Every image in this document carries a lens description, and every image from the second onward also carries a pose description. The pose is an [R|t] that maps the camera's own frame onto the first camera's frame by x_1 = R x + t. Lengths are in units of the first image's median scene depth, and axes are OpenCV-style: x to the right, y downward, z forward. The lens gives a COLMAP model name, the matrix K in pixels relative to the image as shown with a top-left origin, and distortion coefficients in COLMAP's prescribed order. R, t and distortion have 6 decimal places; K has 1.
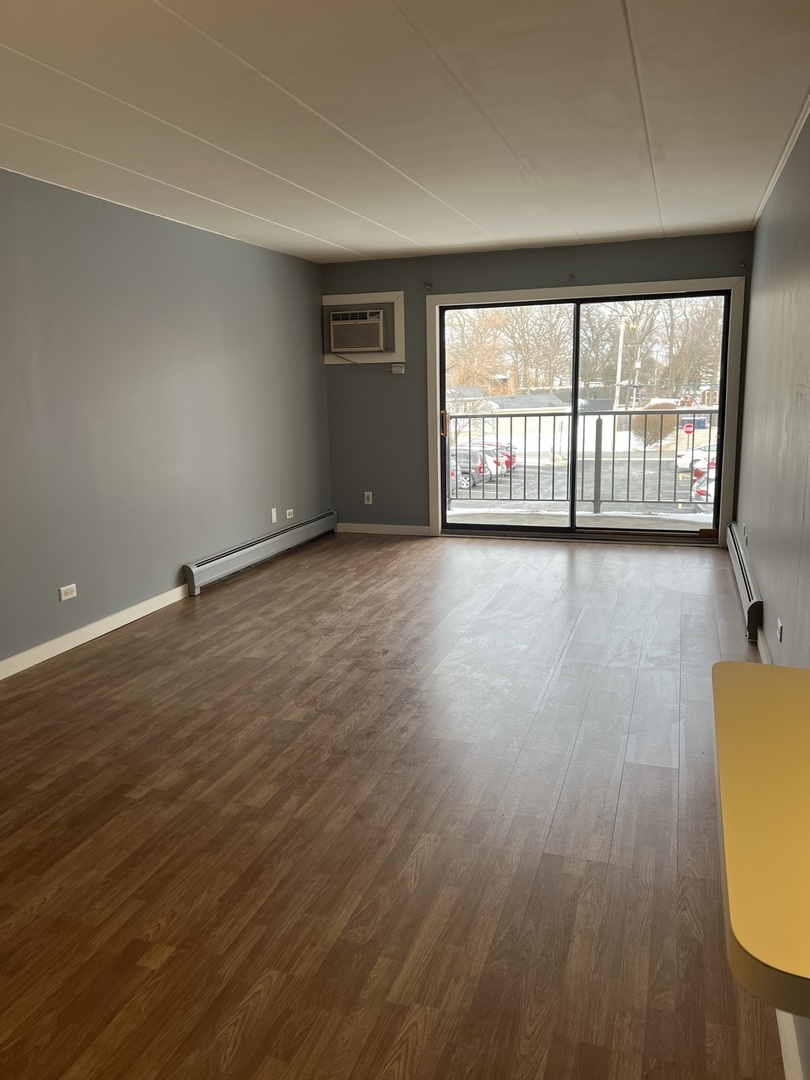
lens RADIAL K [[804.0, 0, 410.4], [0, 804.0, 539.2], [0, 0, 1]] dist [0.058224, -0.071403]
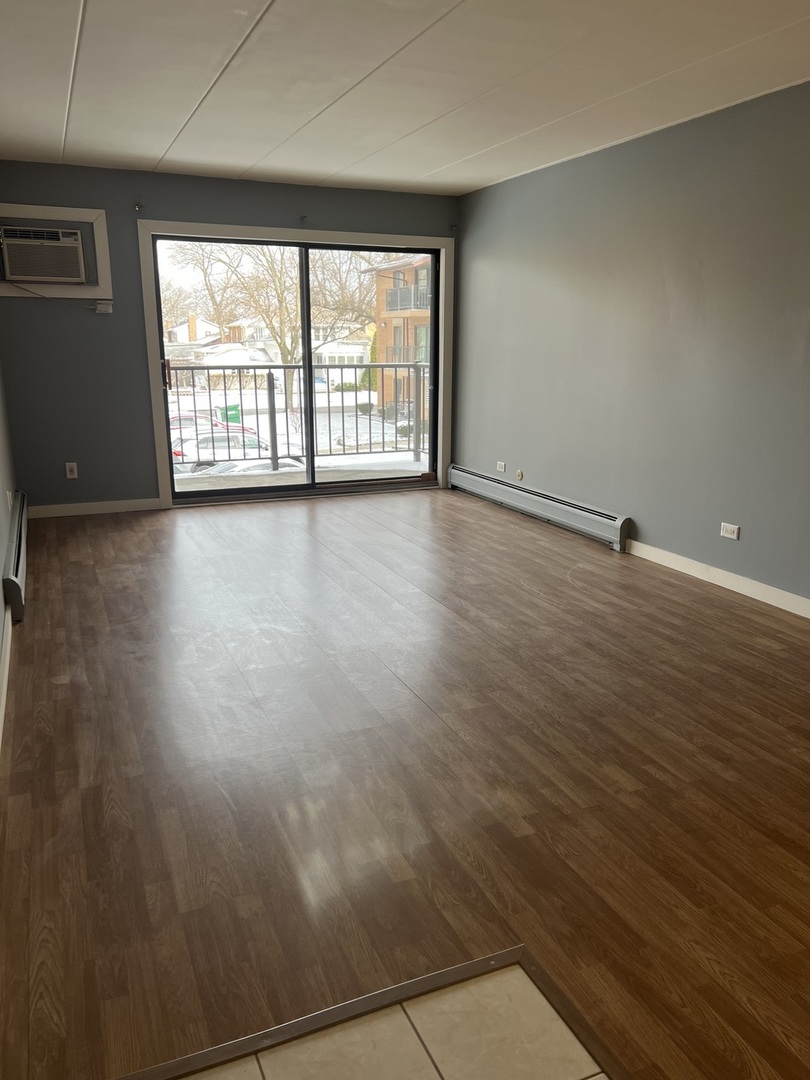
lens RADIAL K [[804.0, 0, 399.9], [0, 804.0, 543.2], [0, 0, 1]] dist [0.058224, -0.071403]
pose [[0.745333, -0.139358, 0.651965, -0.535934], [0.108308, 0.990229, 0.087844, -0.024737], [-0.657836, 0.005140, 0.753143, 0.290045]]
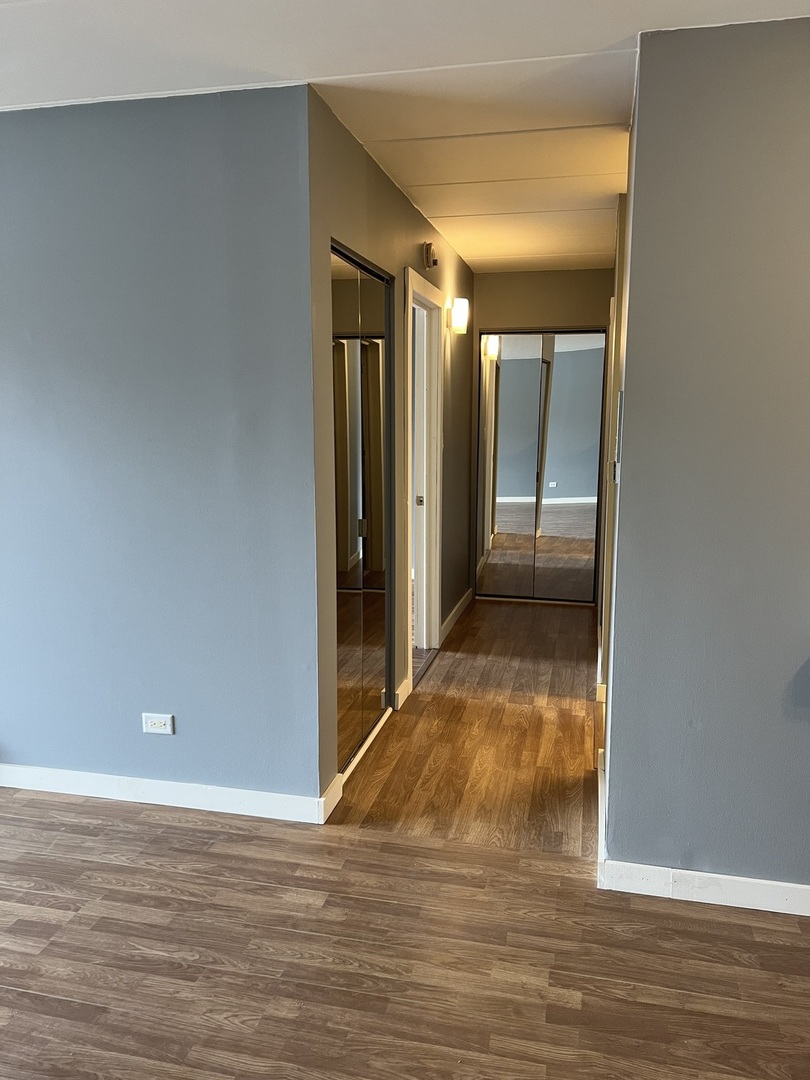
lens RADIAL K [[804.0, 0, 400.1], [0, 804.0, 545.5], [0, 0, 1]] dist [0.058224, -0.071403]
pose [[-0.090885, -0.133108, 0.986926, -0.278683], [0.191901, 0.970112, 0.148513, -0.107494], [-0.977197, 0.202889, -0.062625, 0.560133]]
